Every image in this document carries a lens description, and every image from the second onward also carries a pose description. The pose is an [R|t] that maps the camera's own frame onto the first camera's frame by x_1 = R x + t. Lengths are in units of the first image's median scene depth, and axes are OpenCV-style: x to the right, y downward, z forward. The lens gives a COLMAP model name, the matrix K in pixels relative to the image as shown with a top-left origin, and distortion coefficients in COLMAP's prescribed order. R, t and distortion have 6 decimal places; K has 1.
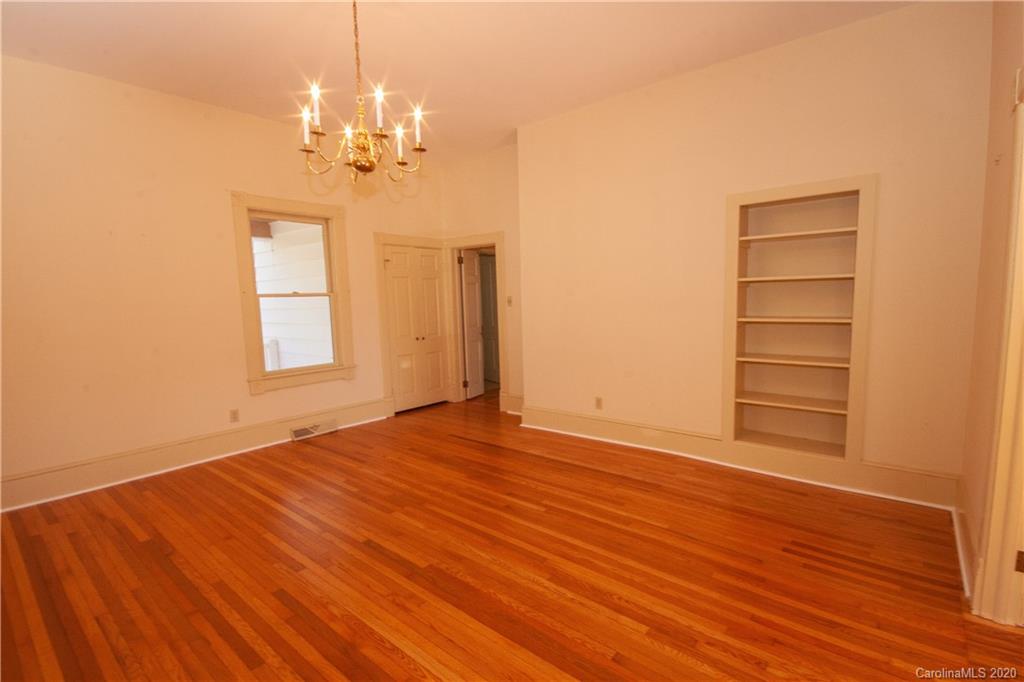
lens RADIAL K [[476.5, 0, 516.1], [0, 476.5, 347.7], [0, 0, 1]] dist [-0.002126, 0.000760]
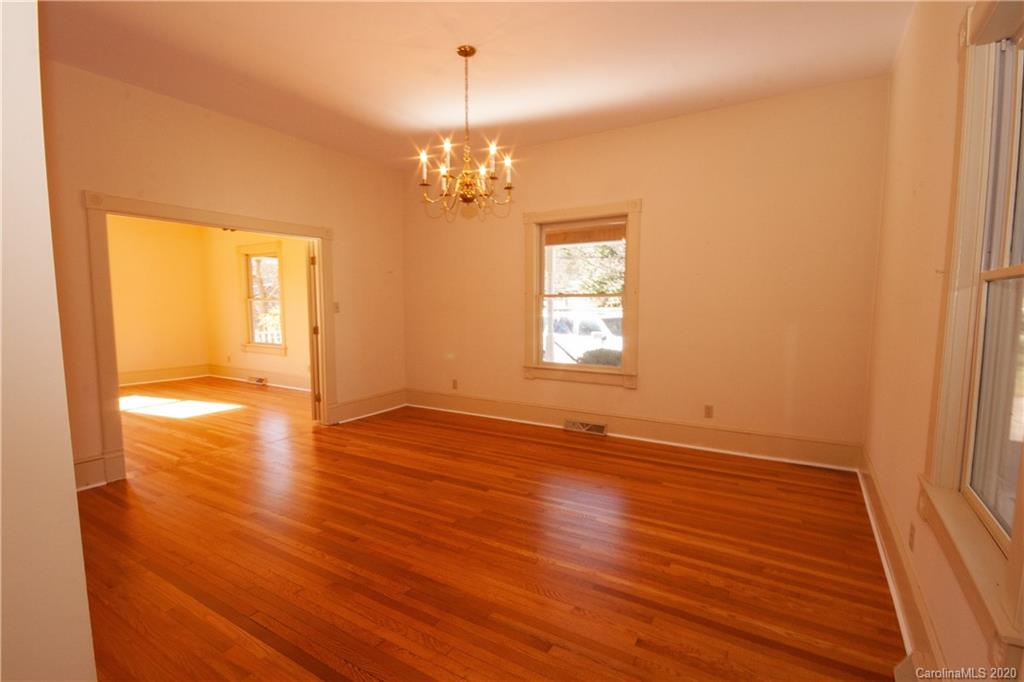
lens RADIAL K [[476.5, 0, 516.1], [0, 476.5, 347.7], [0, 0, 1]] dist [-0.002126, 0.000760]
pose [[-0.989890, 0.037911, -0.136675, -0.225394], [0.009622, 0.979346, 0.201963, -0.213772], [0.141509, 0.198606, -0.969810, 2.108124]]
